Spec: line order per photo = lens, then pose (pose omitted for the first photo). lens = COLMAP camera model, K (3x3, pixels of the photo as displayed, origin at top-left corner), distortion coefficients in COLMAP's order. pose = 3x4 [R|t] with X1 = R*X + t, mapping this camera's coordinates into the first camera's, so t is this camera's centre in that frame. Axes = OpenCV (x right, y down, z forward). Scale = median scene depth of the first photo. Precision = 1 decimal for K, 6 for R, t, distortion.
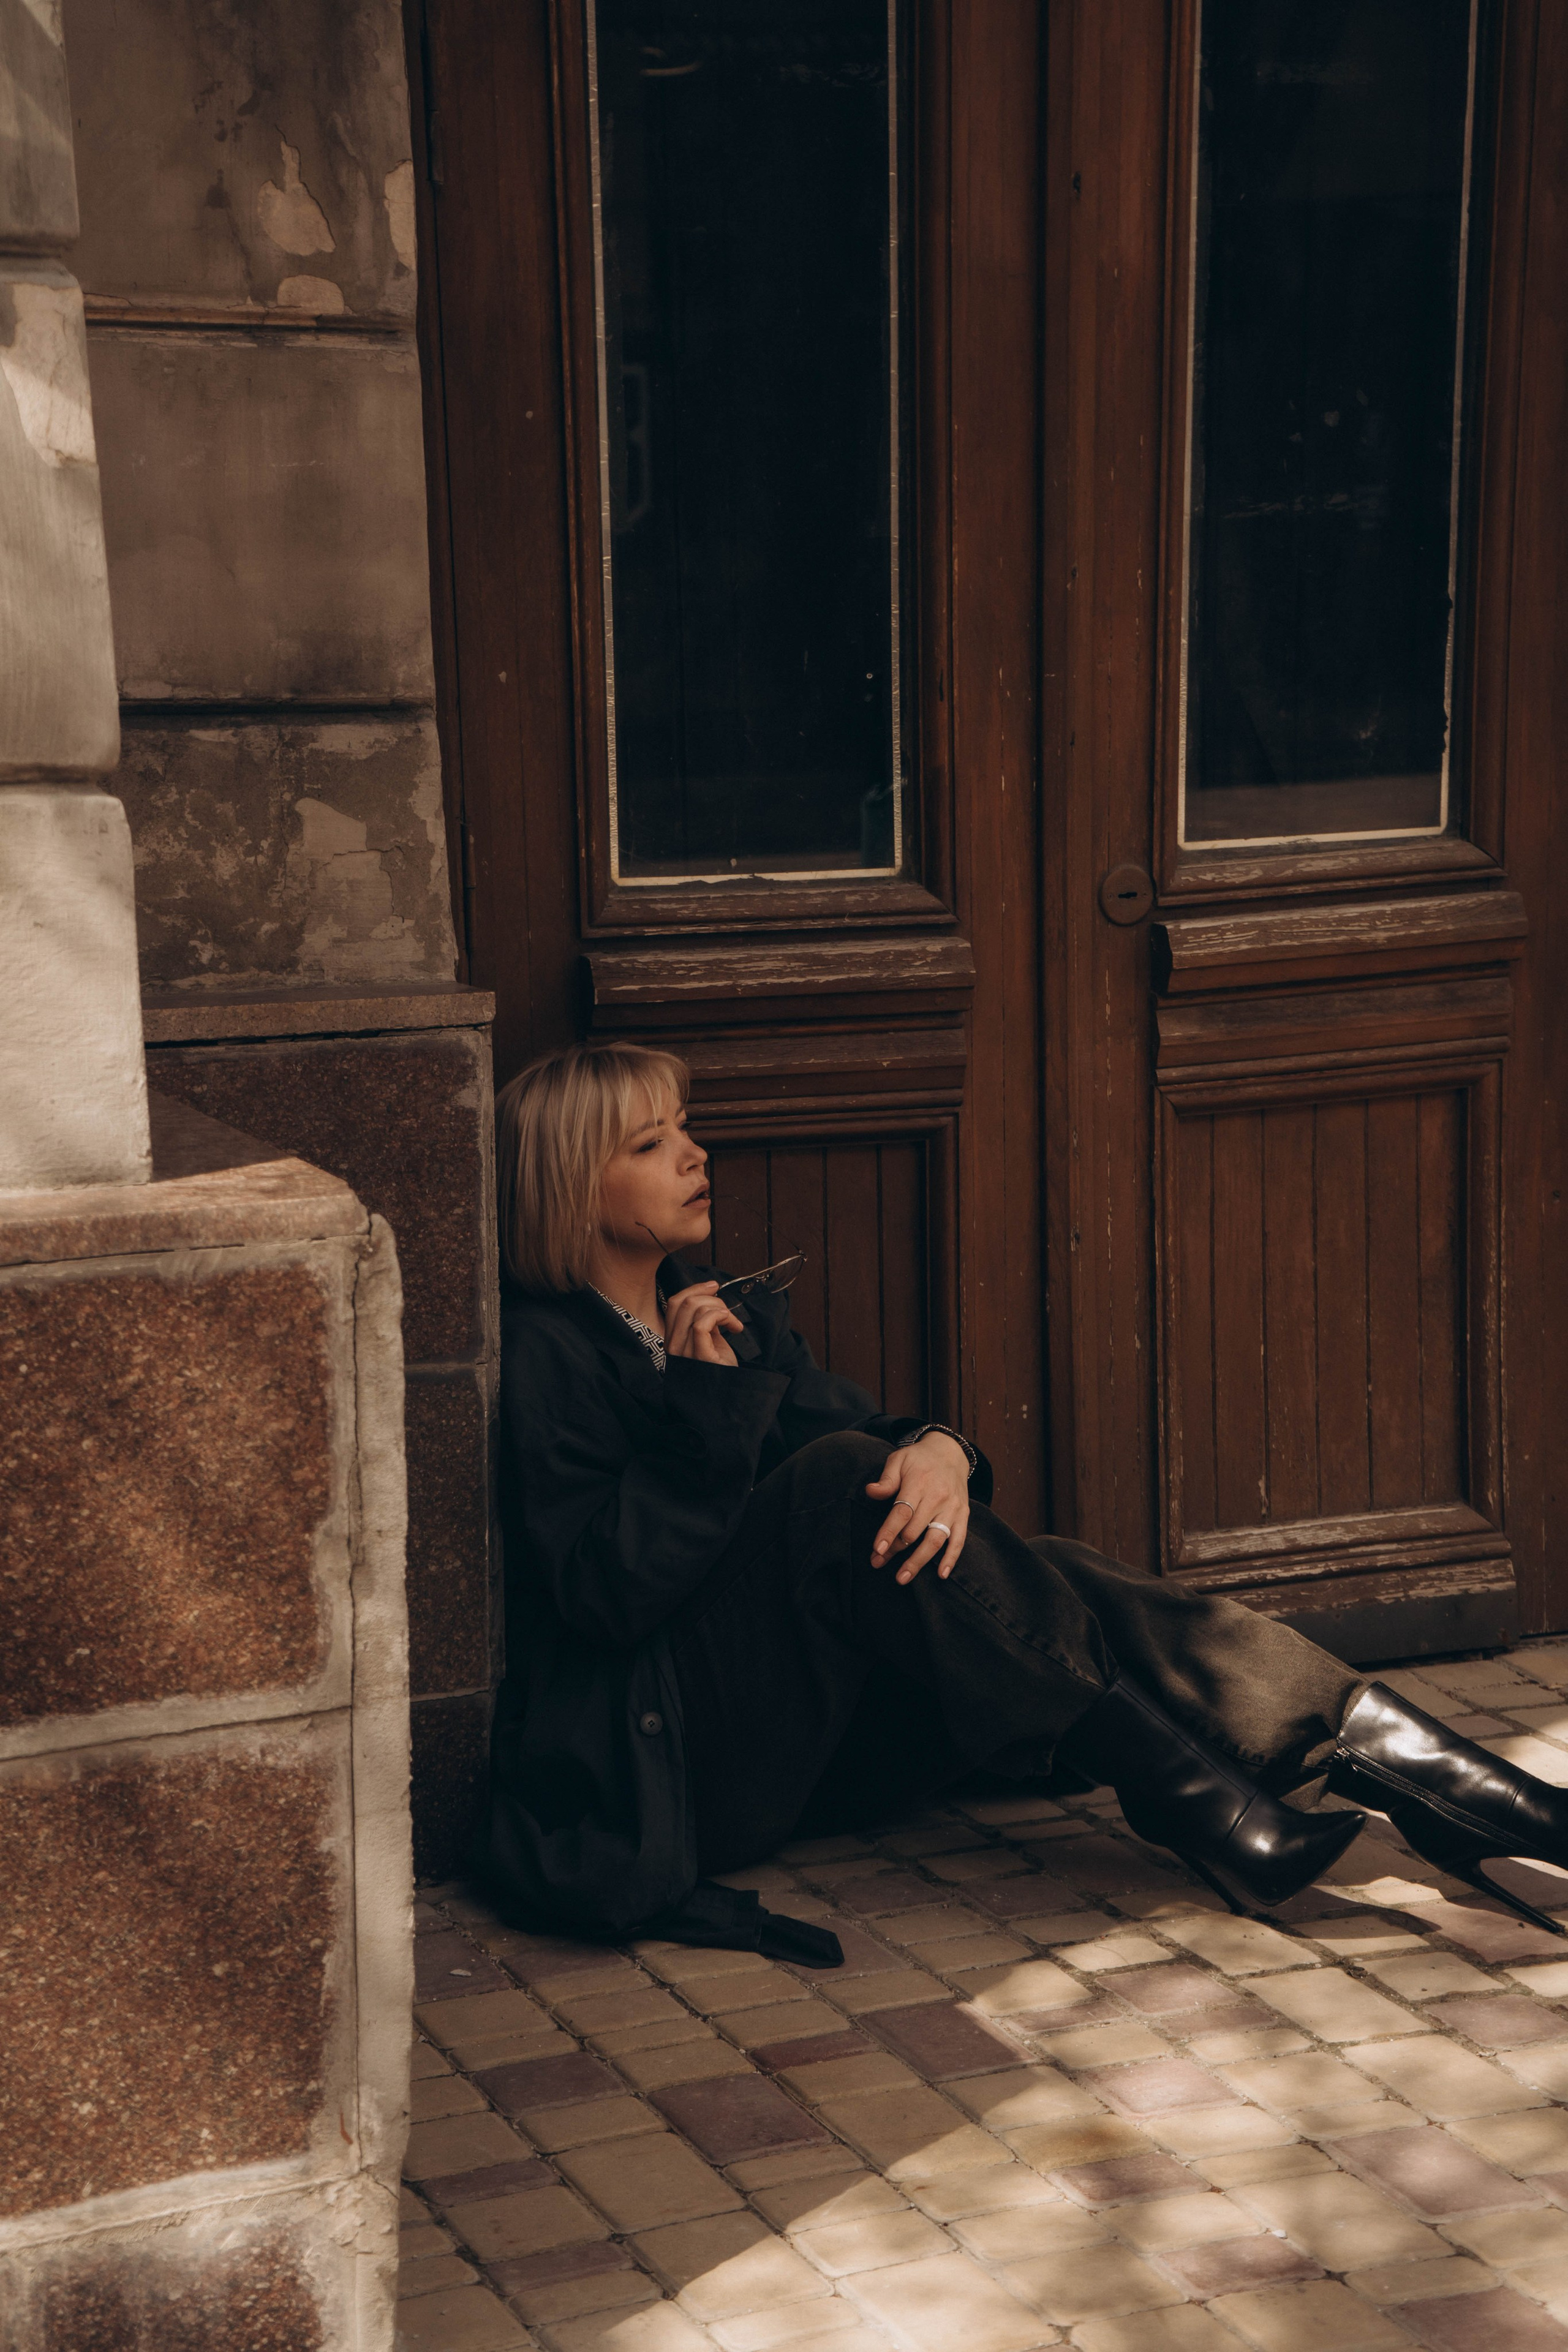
lens RADIAL K [[4424.6, 0, 784.0], [0, 4424.6, 1176.0], [0, 0, 1]] dist [0.005946, -0.000219]
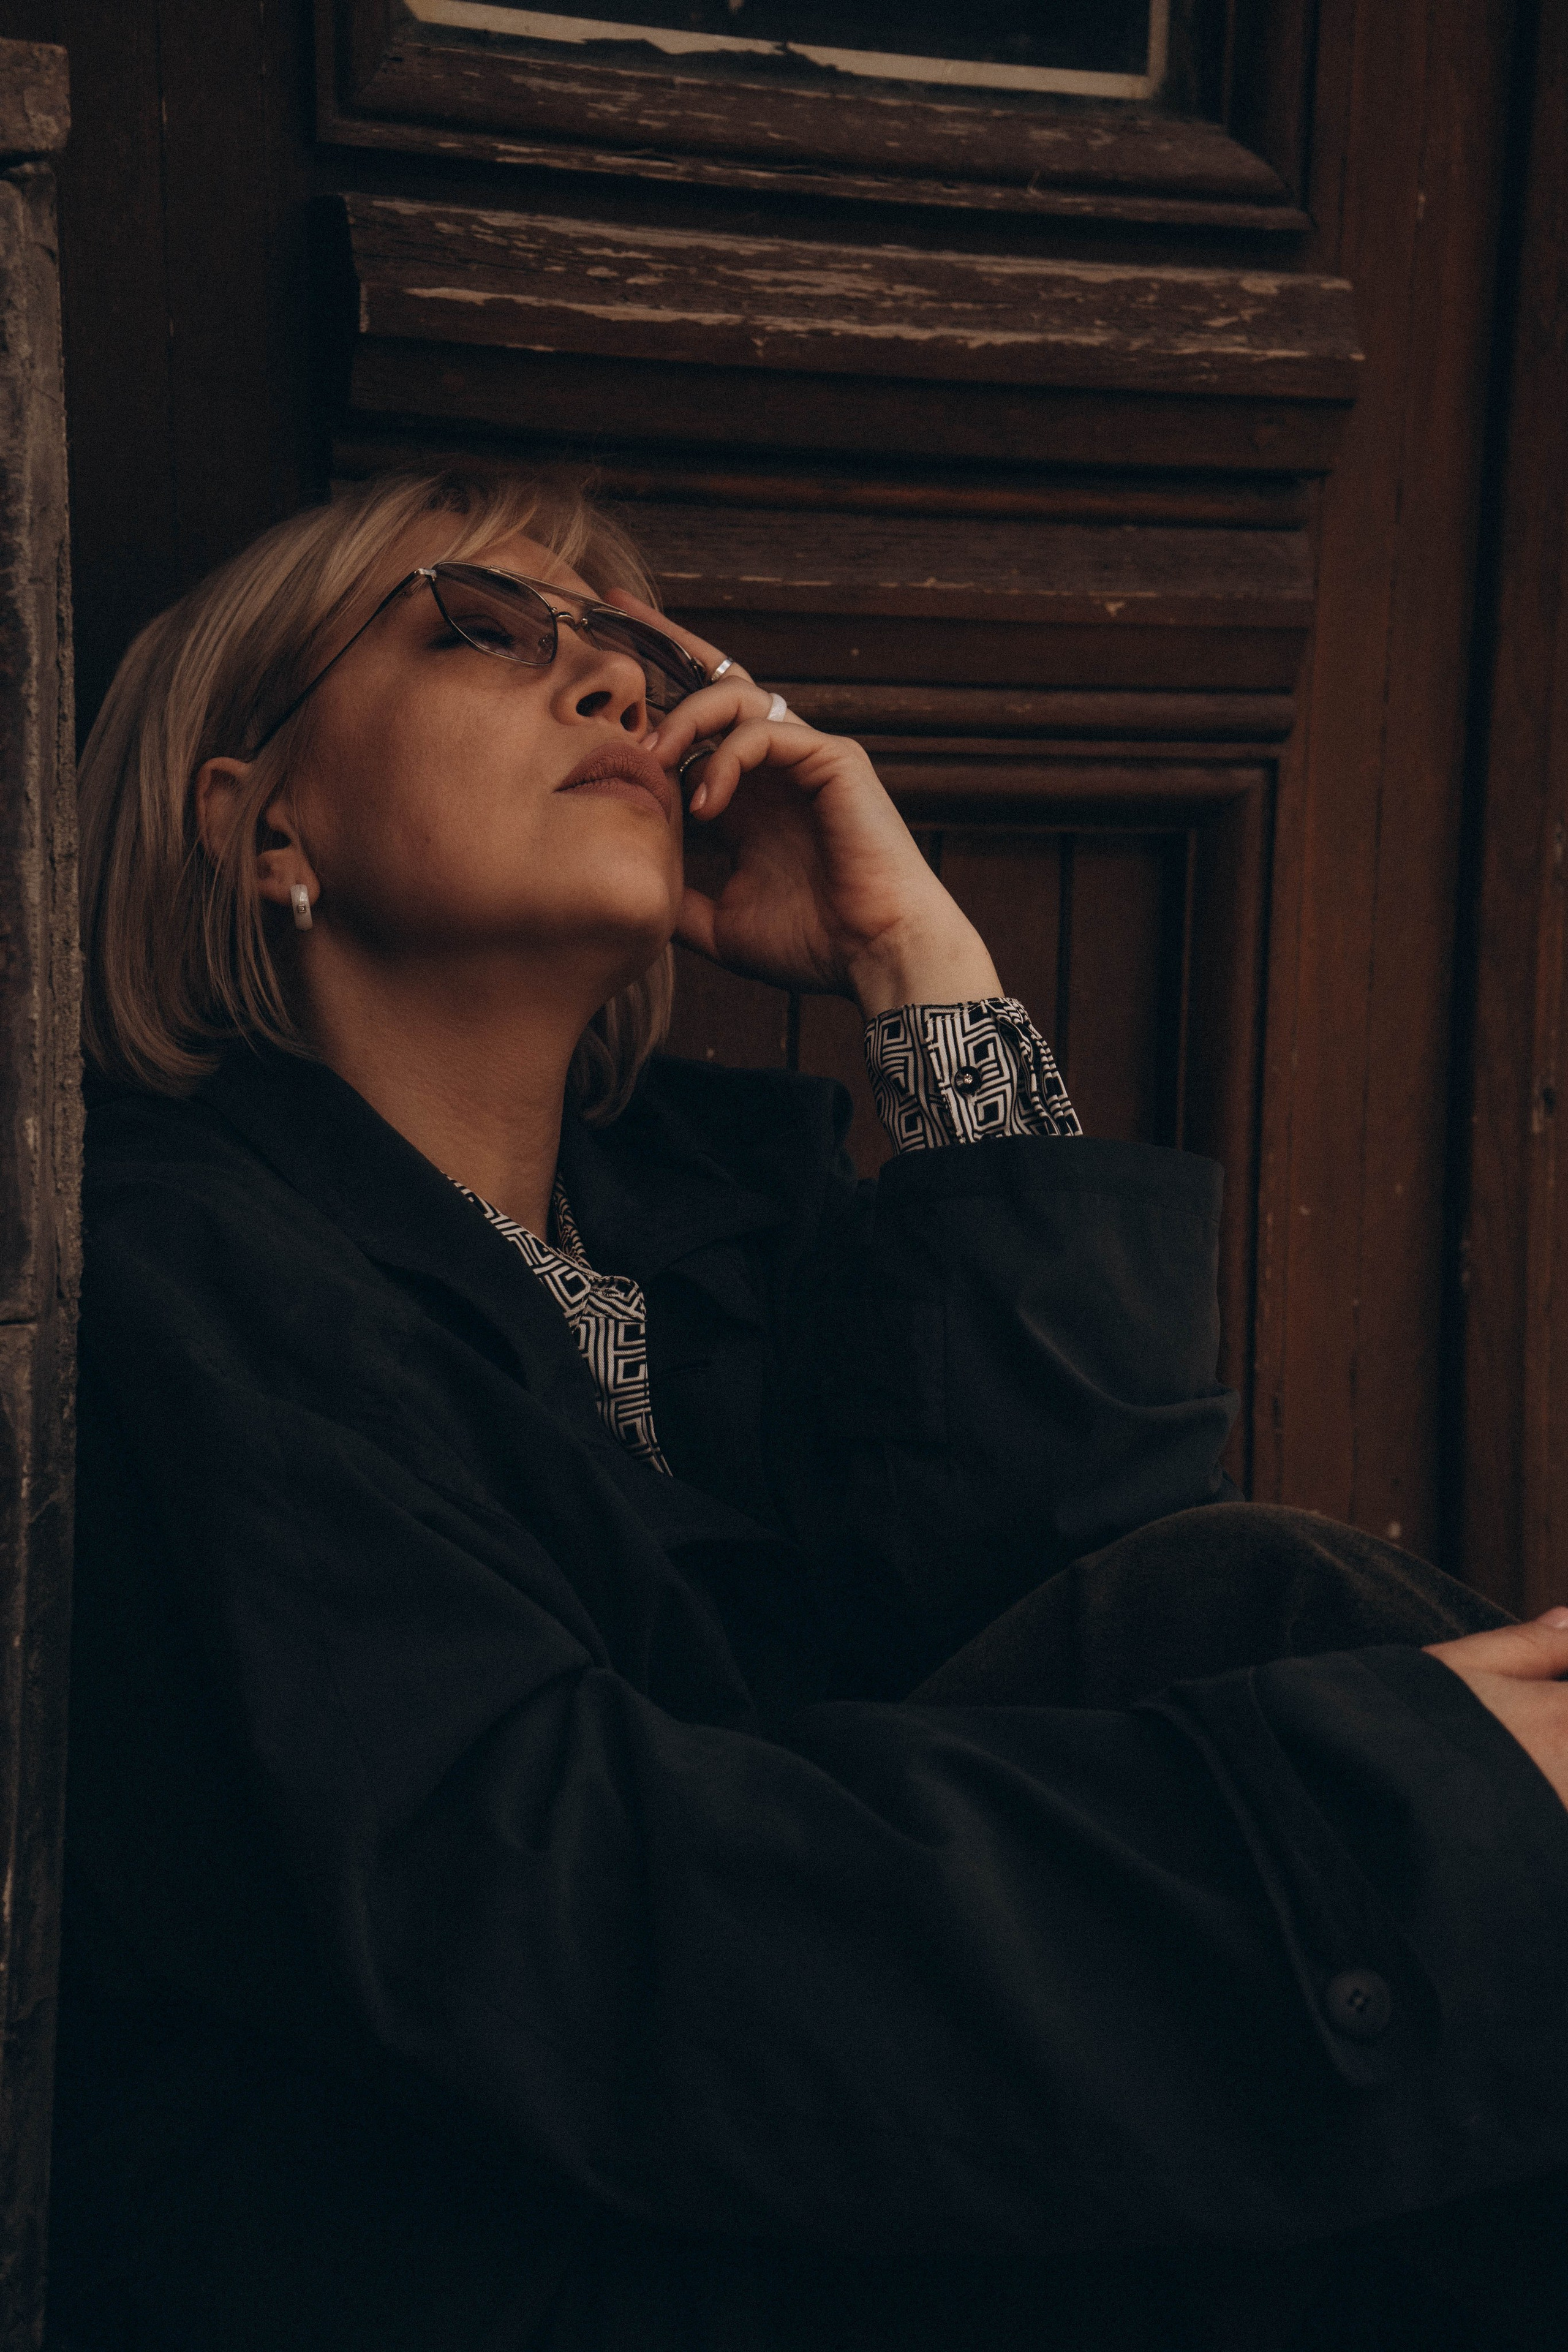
lens RADIAL K [[4405.5, 0, 791.0], [0, 4405.5, 1350.0], [0, 0, 1]] dist [0.054024, 4.137782]
pose [[0.994376, 0.022227, 0.103551, -0.042774], [-0.020929, 0.999688, -0.013600, 0.044283], [-0.103821, 0.011356, 0.994531, 0.629497]]
